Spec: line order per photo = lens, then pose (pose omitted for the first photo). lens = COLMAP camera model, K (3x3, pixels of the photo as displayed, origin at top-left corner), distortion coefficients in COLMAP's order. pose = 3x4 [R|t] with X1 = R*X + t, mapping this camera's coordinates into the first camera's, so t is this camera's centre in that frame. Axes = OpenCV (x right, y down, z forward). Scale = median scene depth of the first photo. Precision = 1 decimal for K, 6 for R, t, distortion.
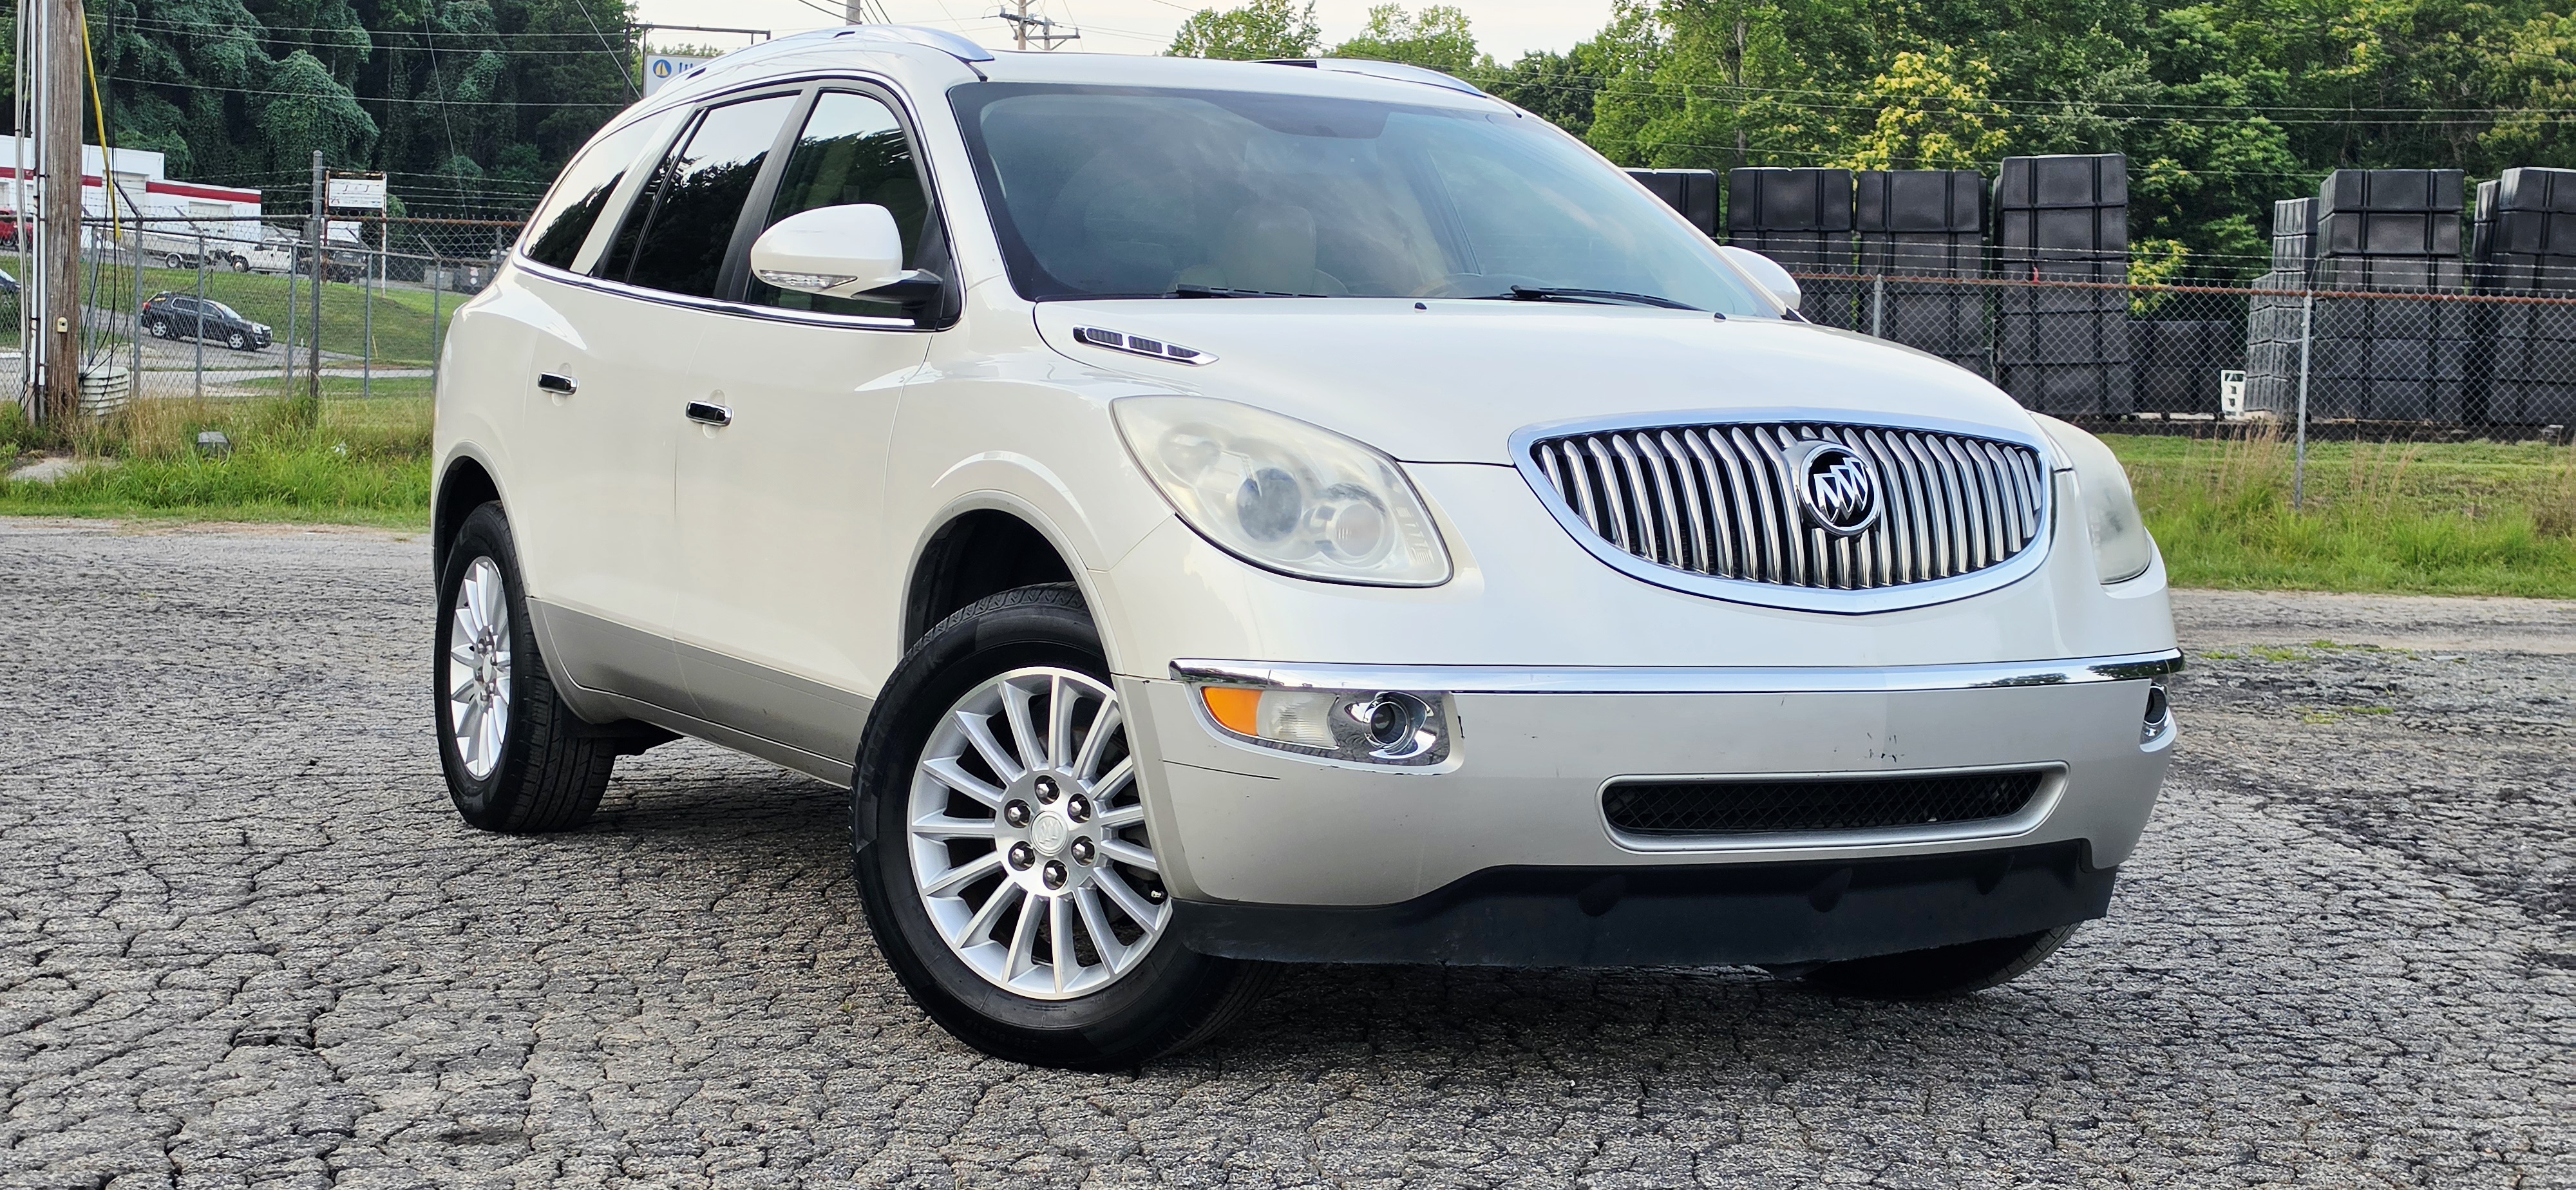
lens RADIAL K [[3608.9, 0, 1283.3], [0, 3608.9, 579.7], [0, 0, 1]] dist [0.116656, 0.000000]
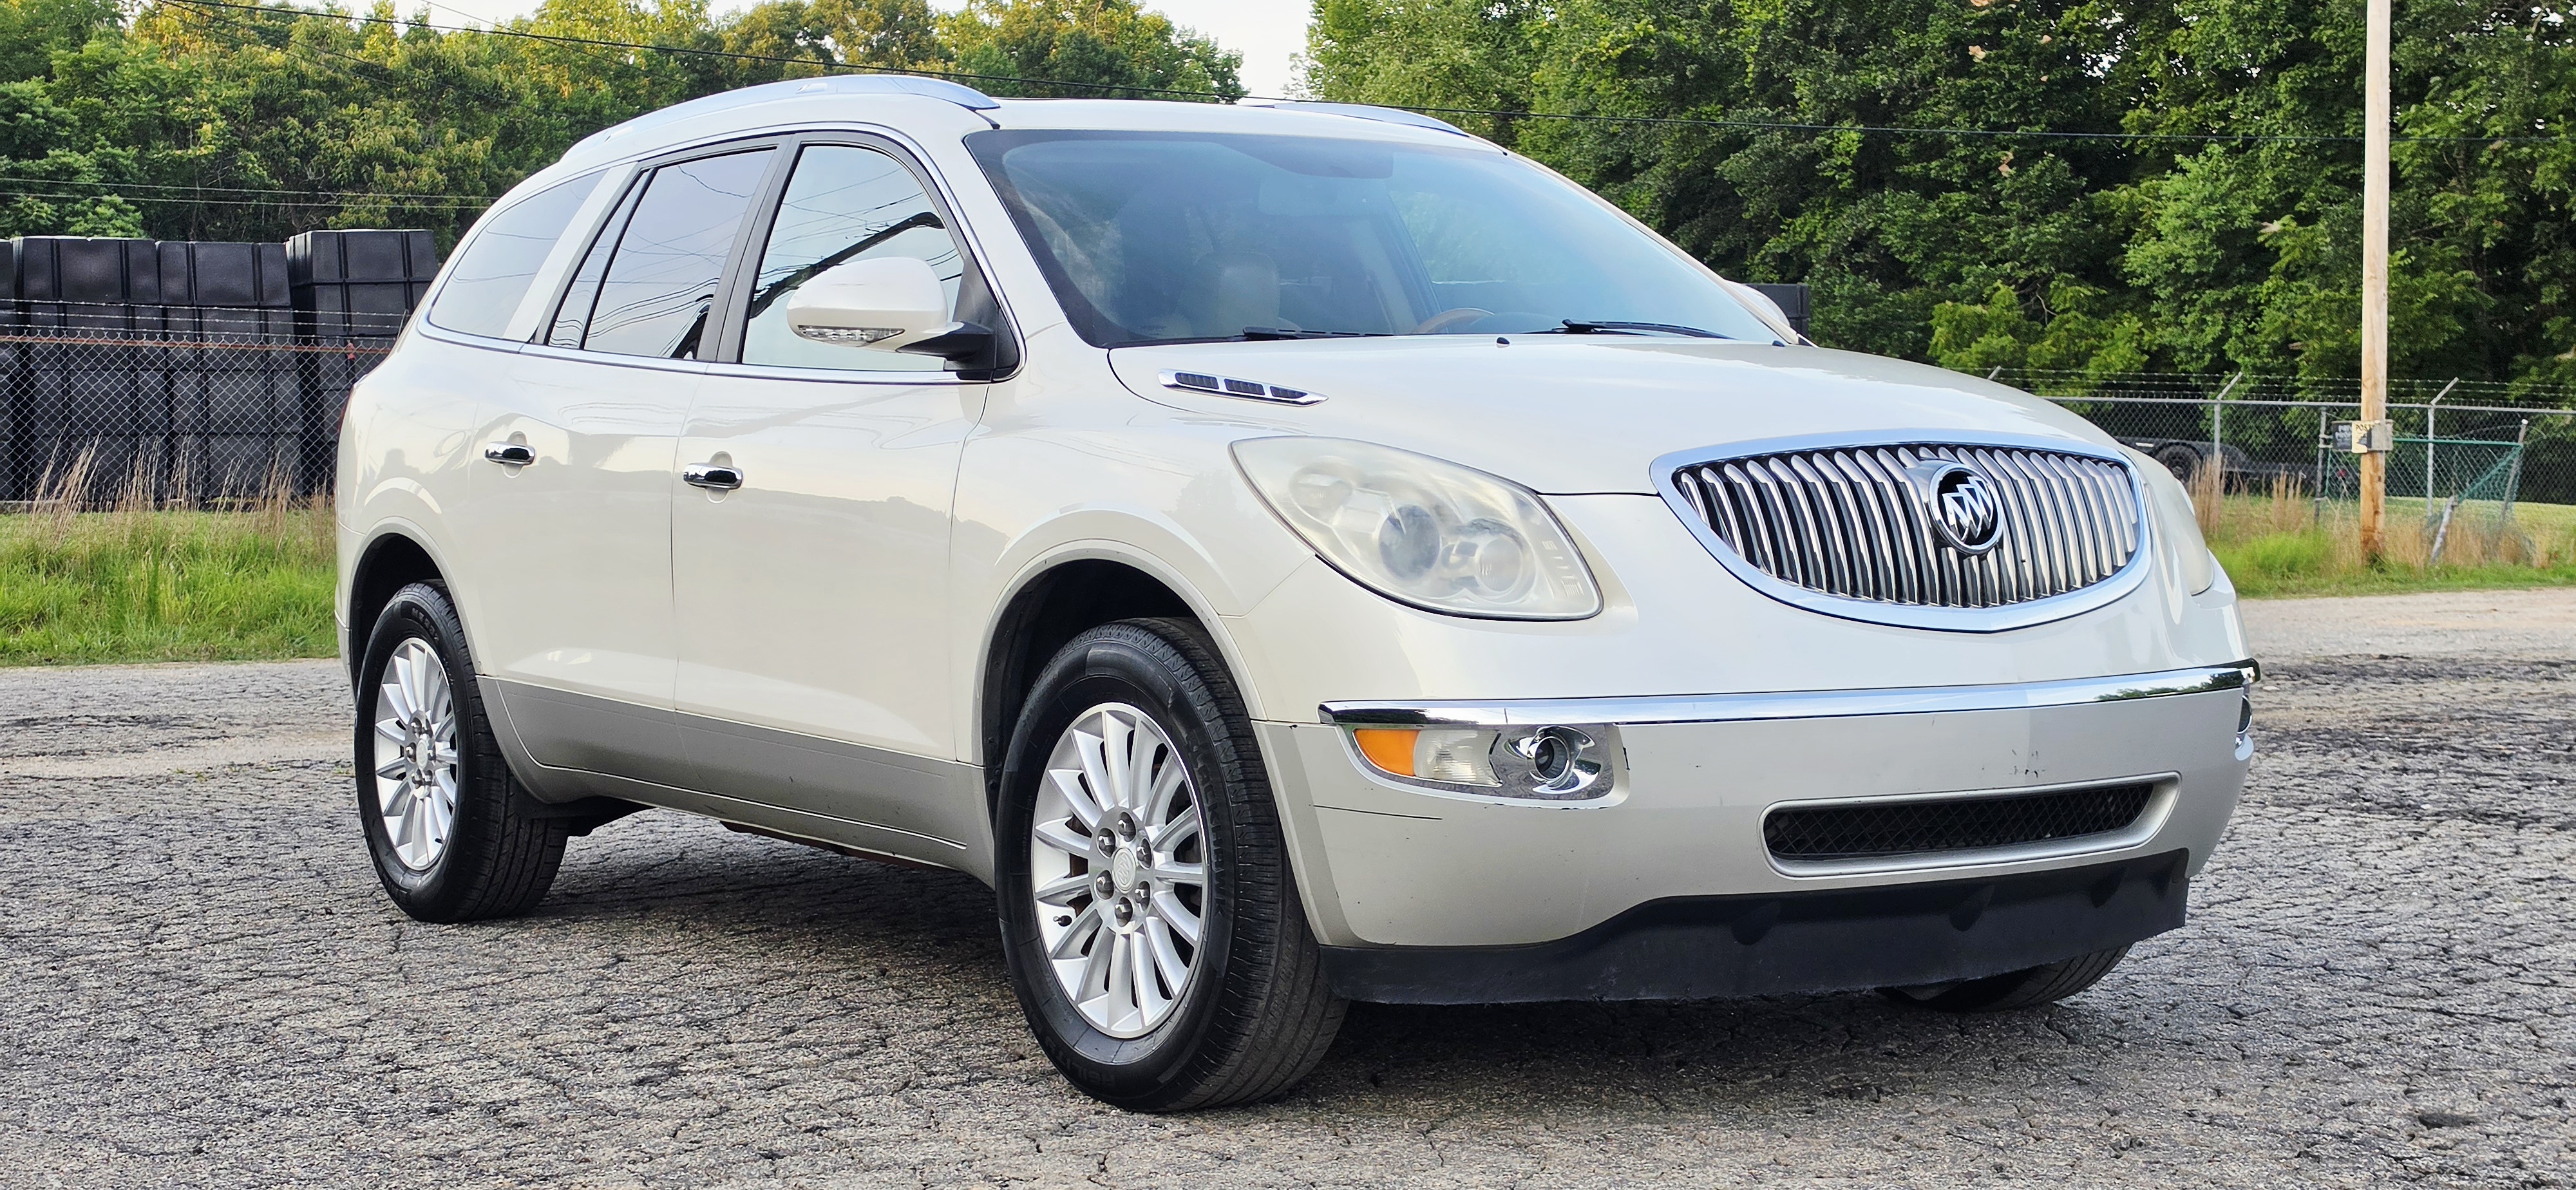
lens RADIAL K [[3608.9, 0, 1271.2], [0, 3608.9, 603.6], [0, 0, 1]] dist [0.116656, 0.000000]
pose [[0.994757, -0.035252, 0.095998, -0.129399], [0.036295, 0.999299, -0.009137, 0.003426], [-0.095609, 0.012573, 0.995340, 0.018338]]
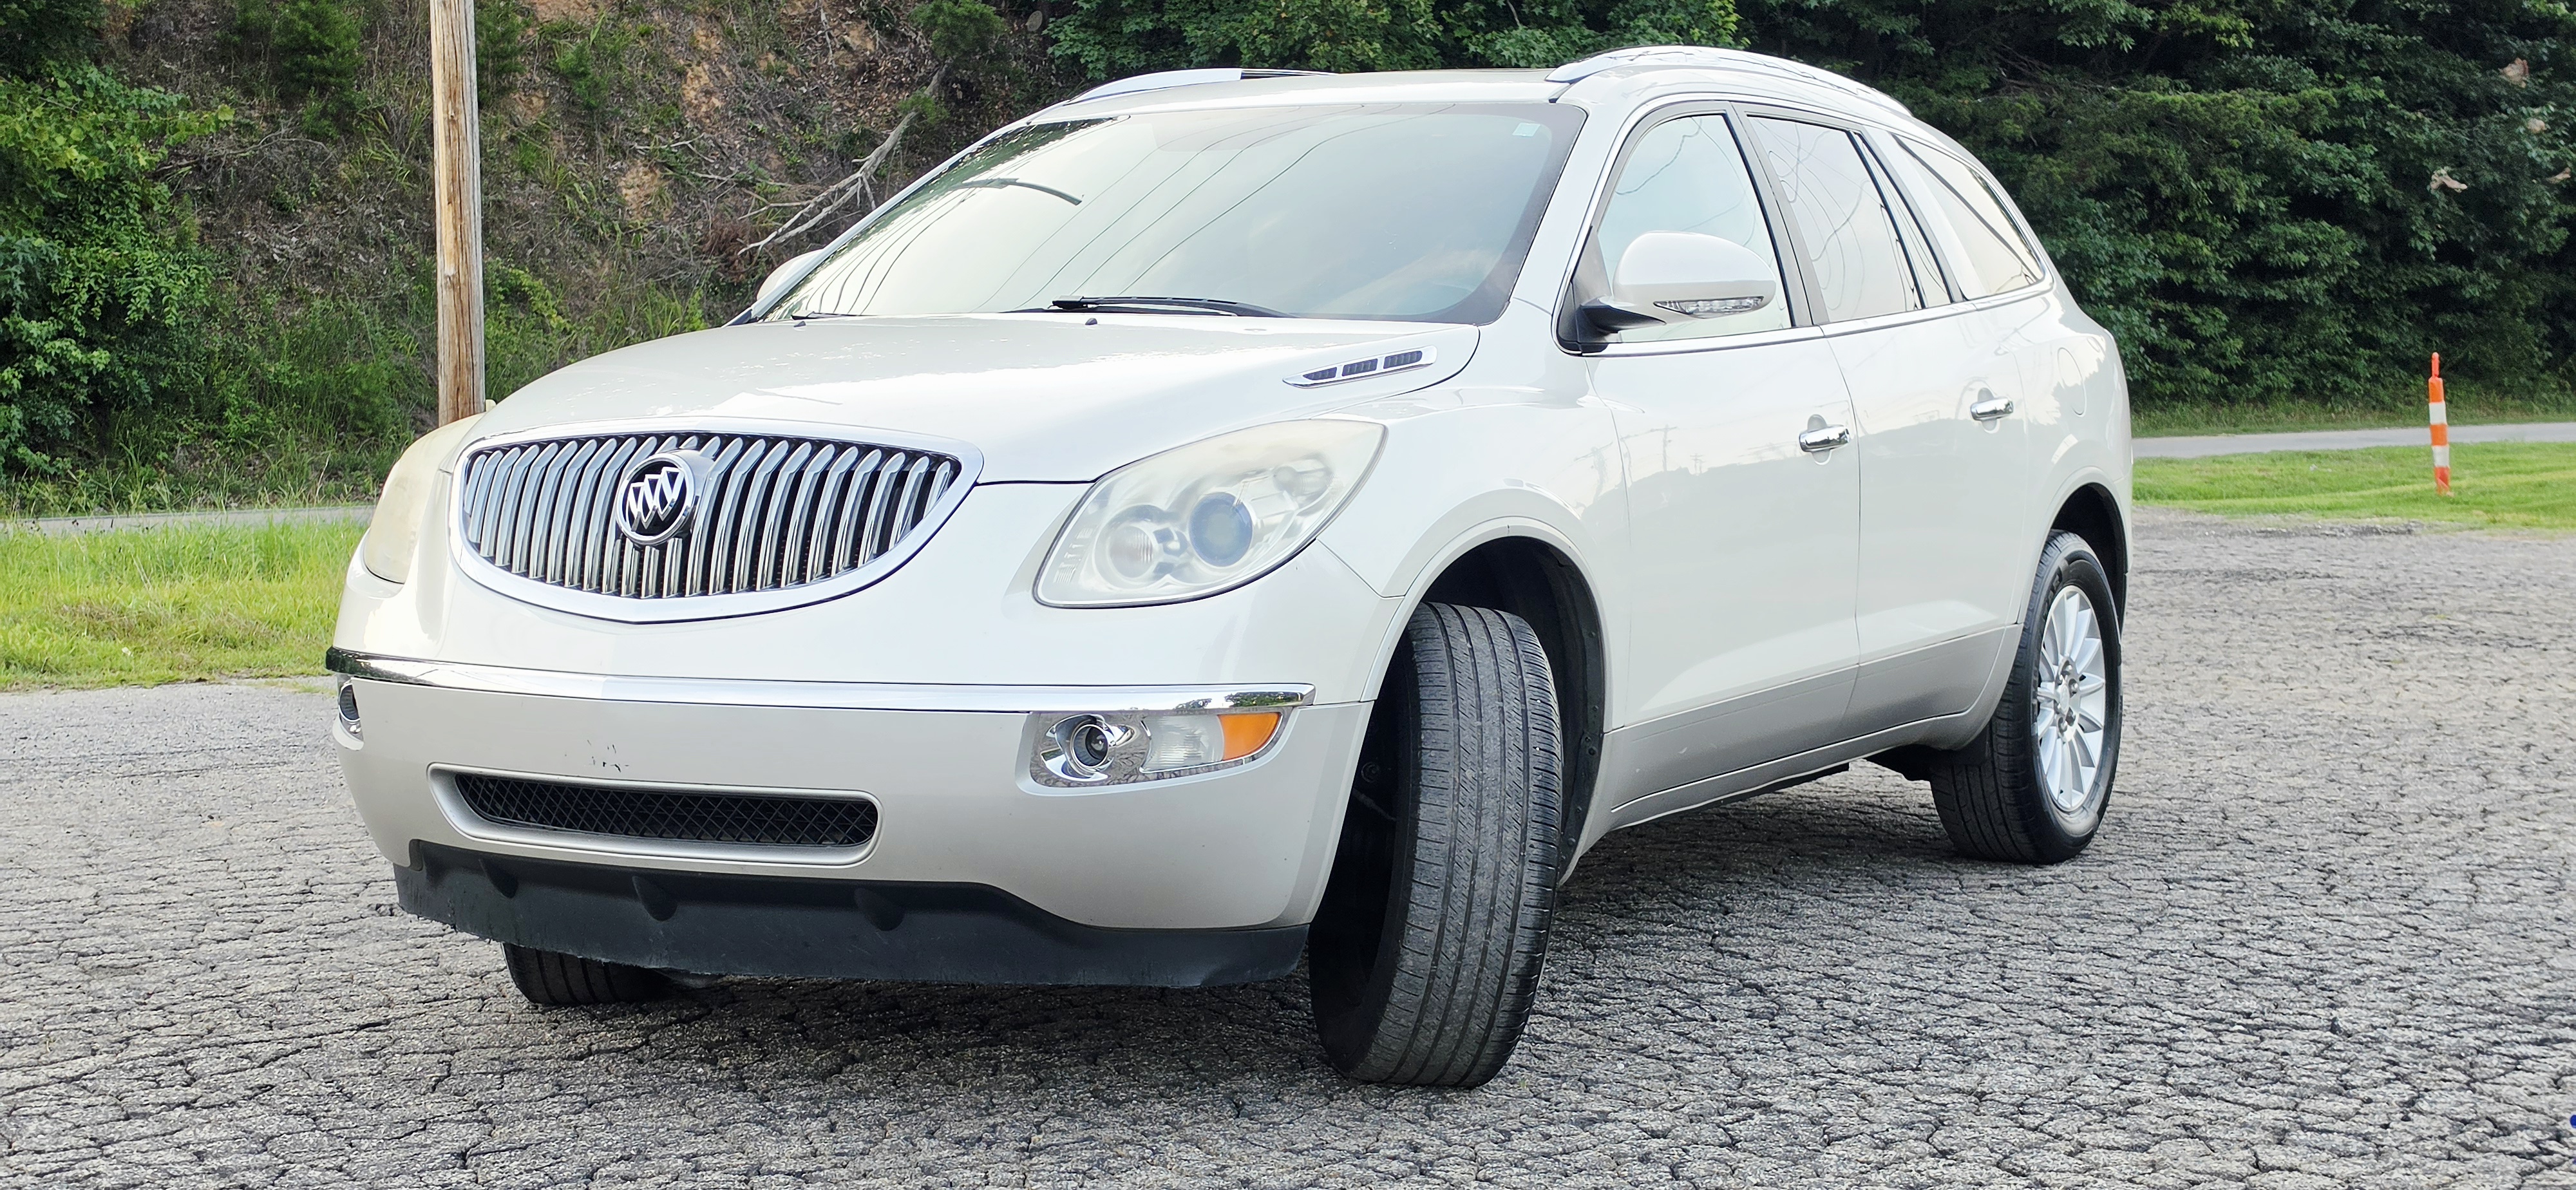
lens RADIAL K [[3608.9, 0, 1292.3], [0, 3608.9, 581.7], [0, 0, 1]] dist [0.116656, 0.000000]
pose [[0.546808, 0.023990, -0.836914, 1.046140], [-0.029608, 0.999518, 0.009307, -0.016027], [0.836734, 0.019690, 0.547255, 0.572601]]
